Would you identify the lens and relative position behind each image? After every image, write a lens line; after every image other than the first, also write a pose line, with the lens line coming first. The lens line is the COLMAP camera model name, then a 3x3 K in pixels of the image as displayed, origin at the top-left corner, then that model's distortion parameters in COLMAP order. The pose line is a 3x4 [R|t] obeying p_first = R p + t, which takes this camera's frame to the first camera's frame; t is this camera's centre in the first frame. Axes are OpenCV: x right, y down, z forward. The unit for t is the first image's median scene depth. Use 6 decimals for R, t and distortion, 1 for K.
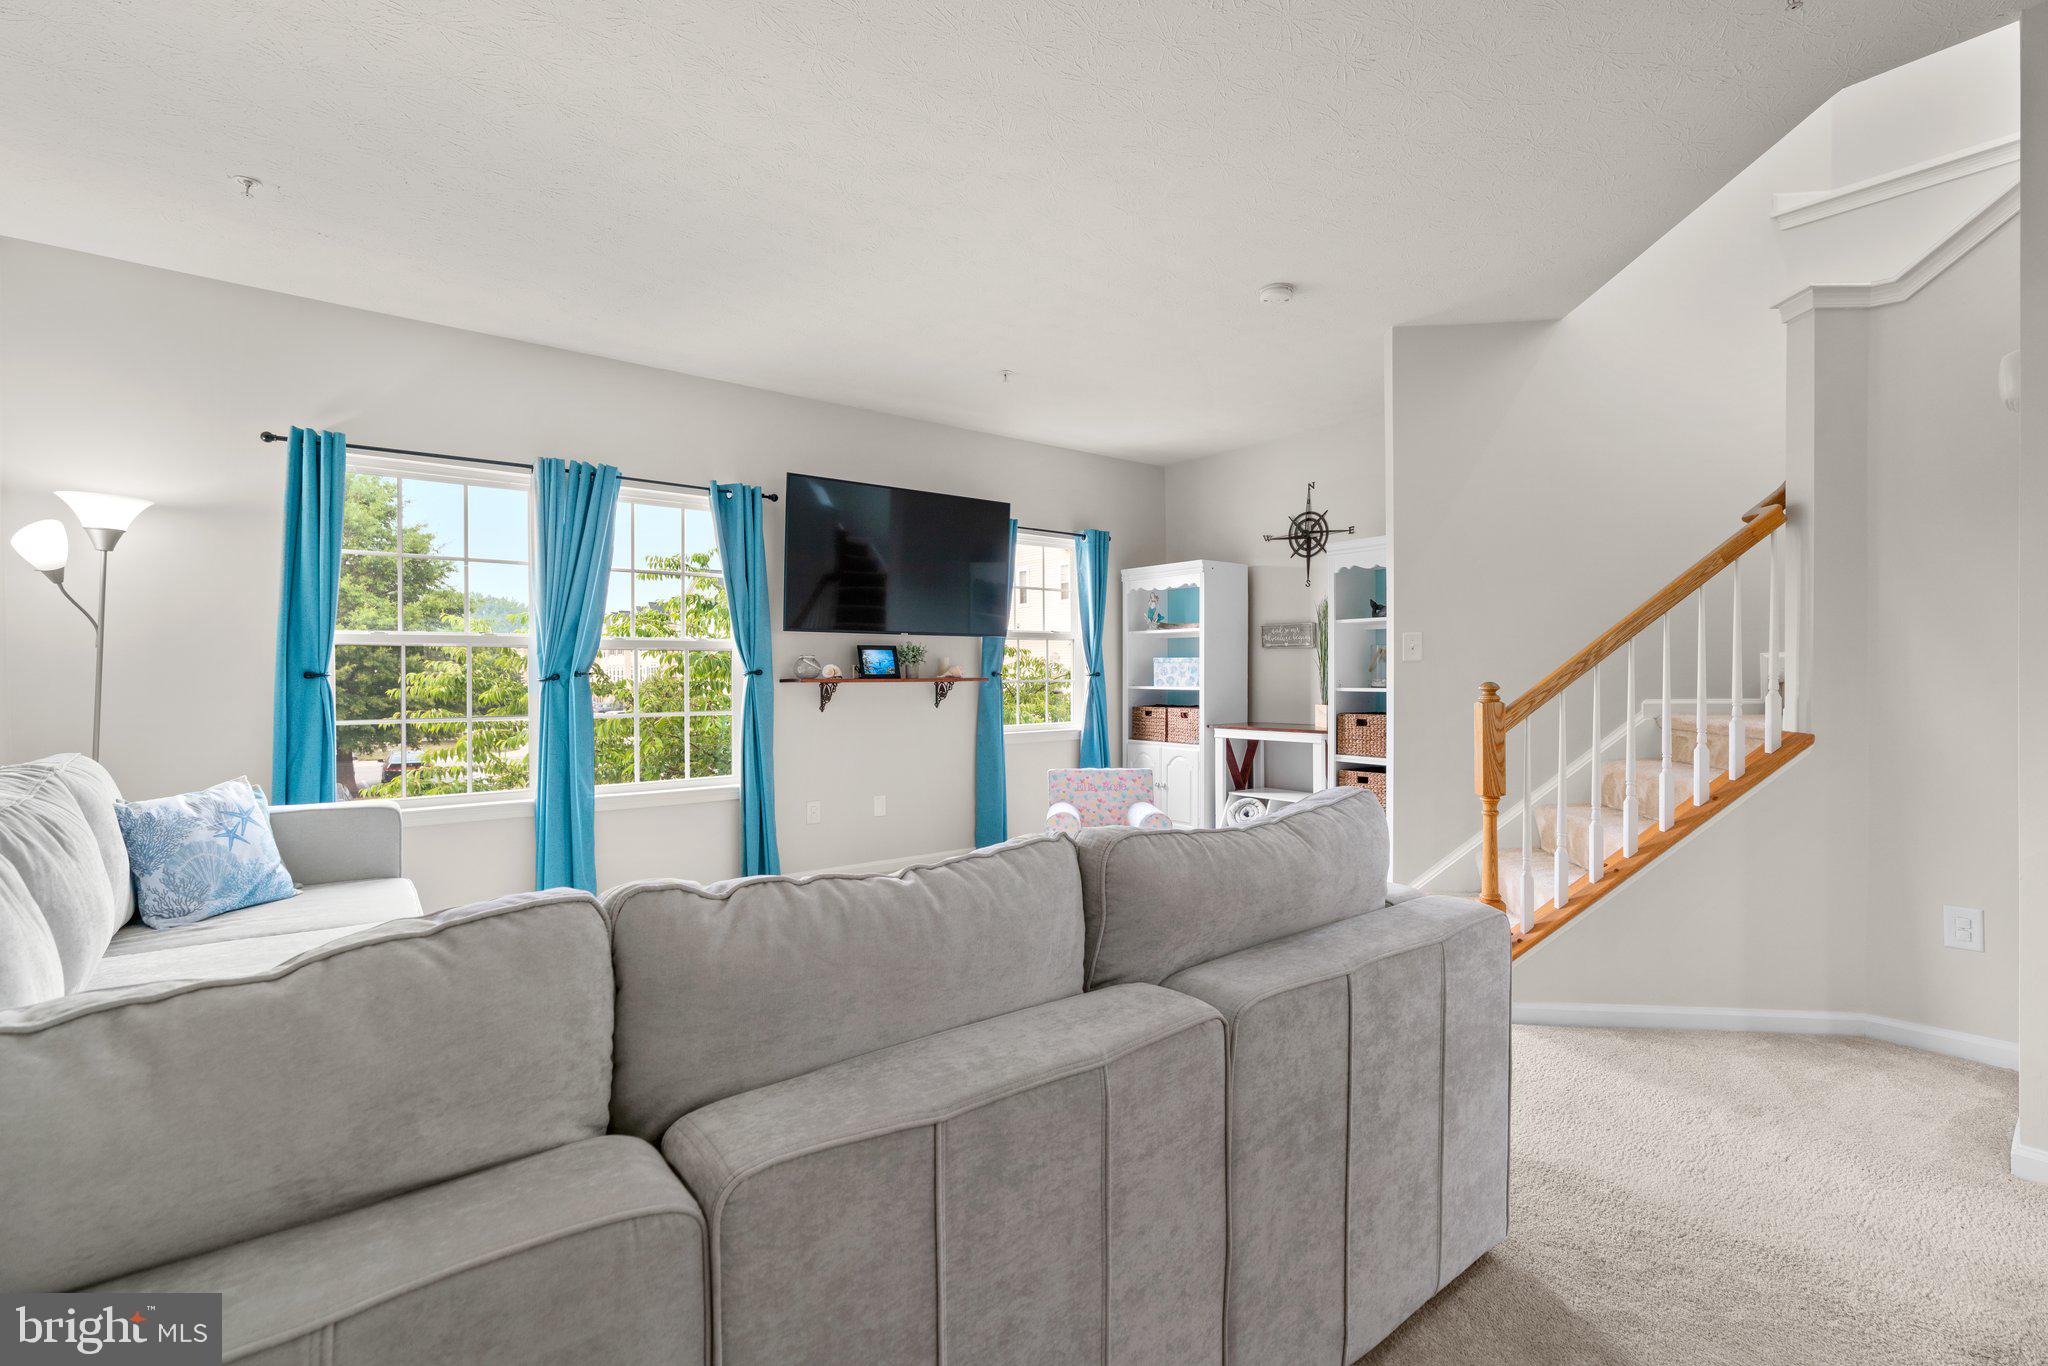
lens RADIAL K [[917.9, 0, 1022.1], [0, 917.9, 681.7], [0, 0, 1]] dist [-0.015090, 0.005642]
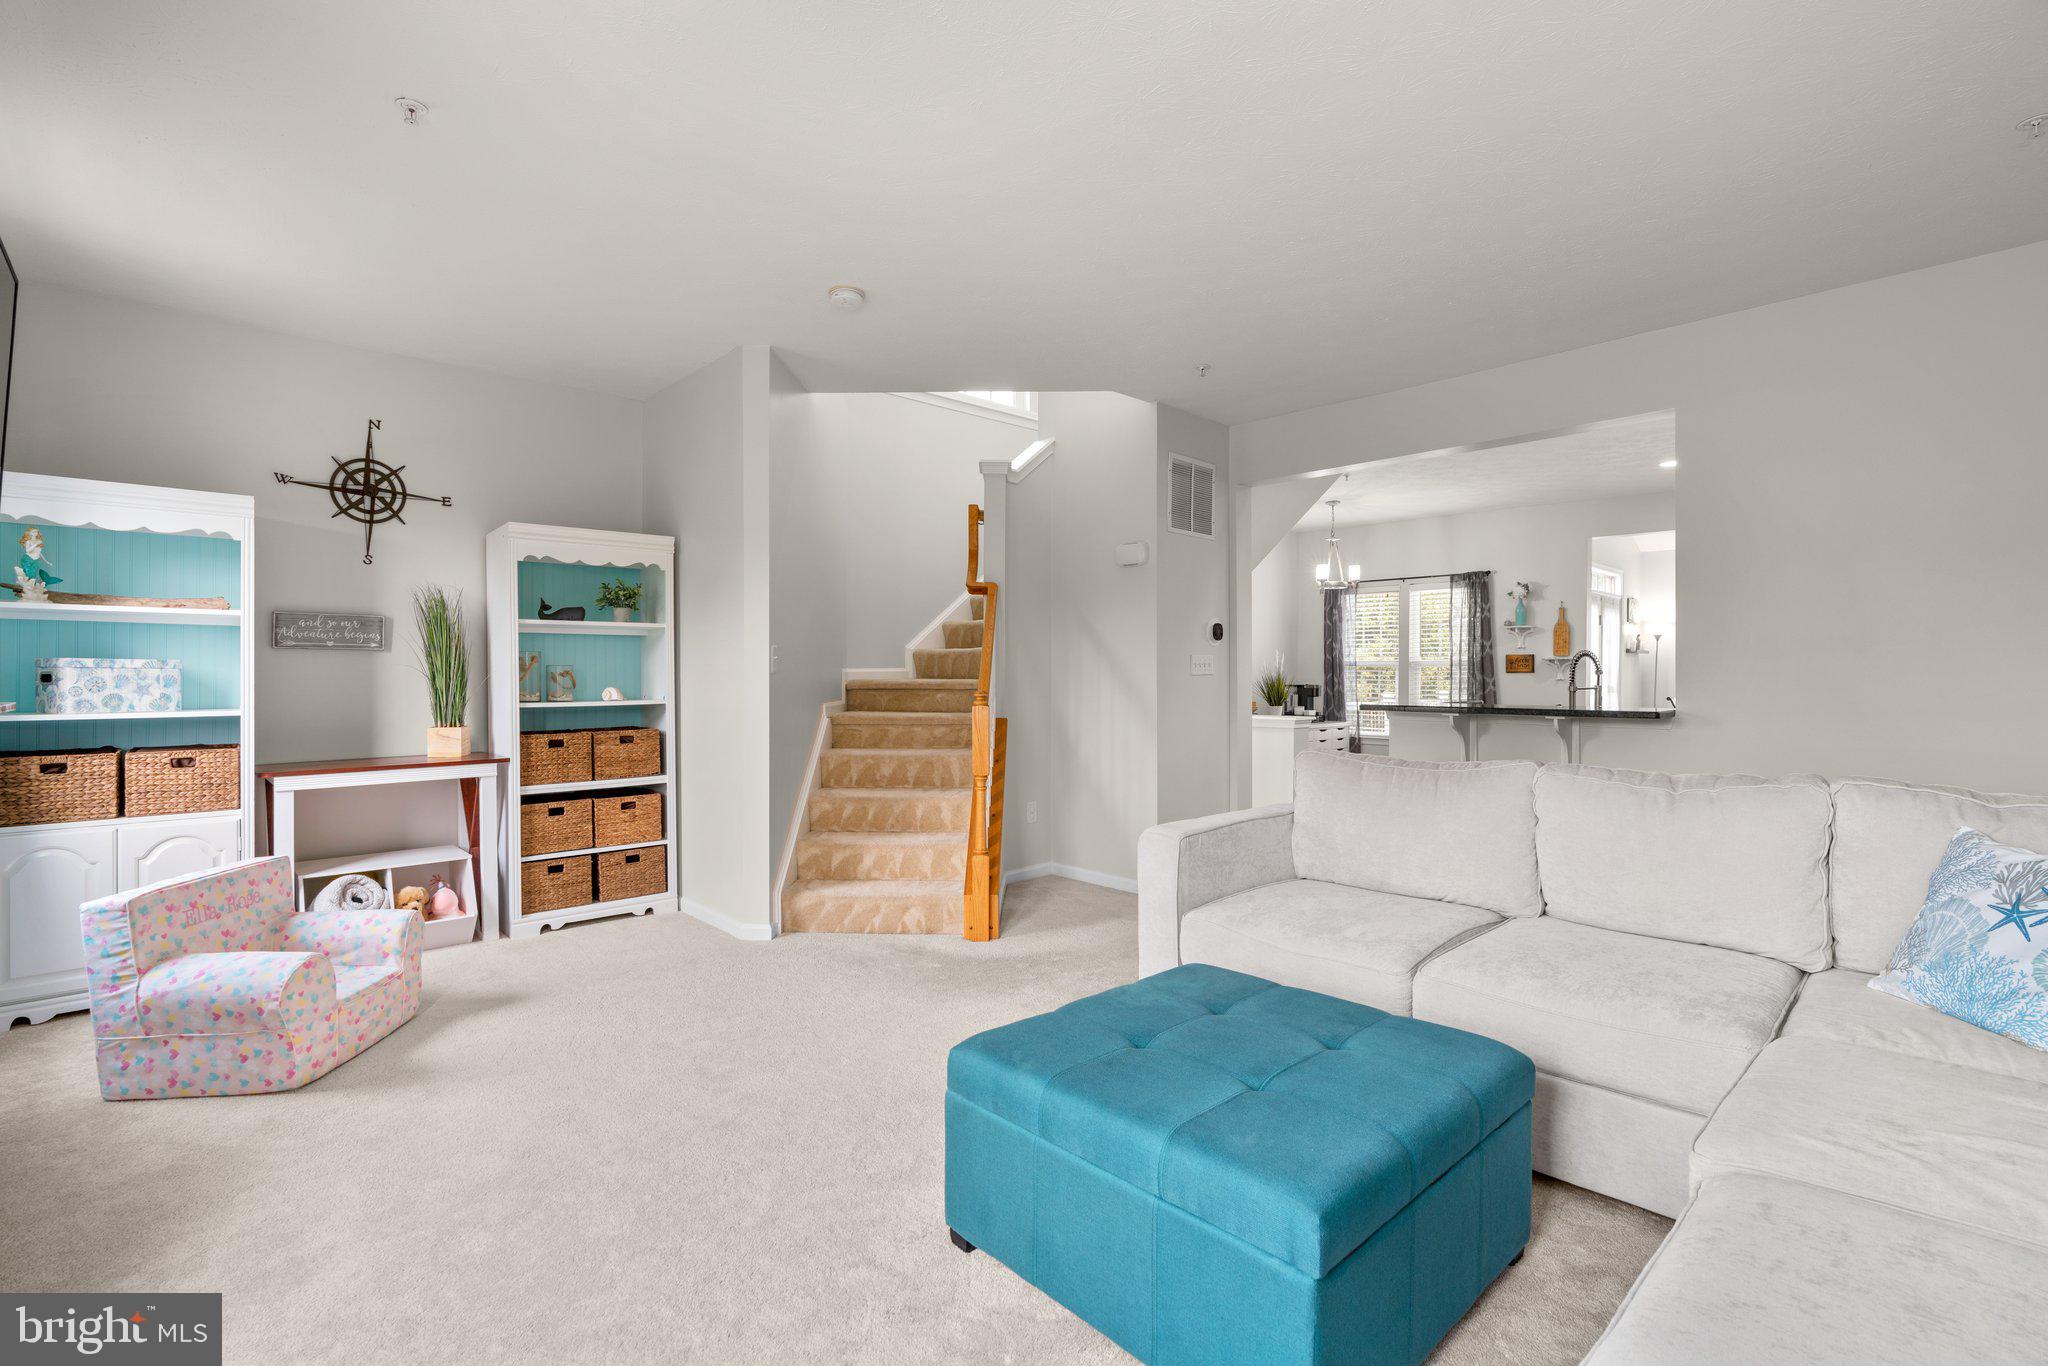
lens RADIAL K [[917.9, 0, 1021.4], [0, 917.9, 680.5], [0, 0, 1]] dist [-0.015090, 0.005642]
pose [[-0.086183, -0.005452, 0.996264, -0.442894], [0.008315, 0.999946, 0.006192, -0.013528], [-0.996245, 0.008817, -0.086133, 0.562315]]
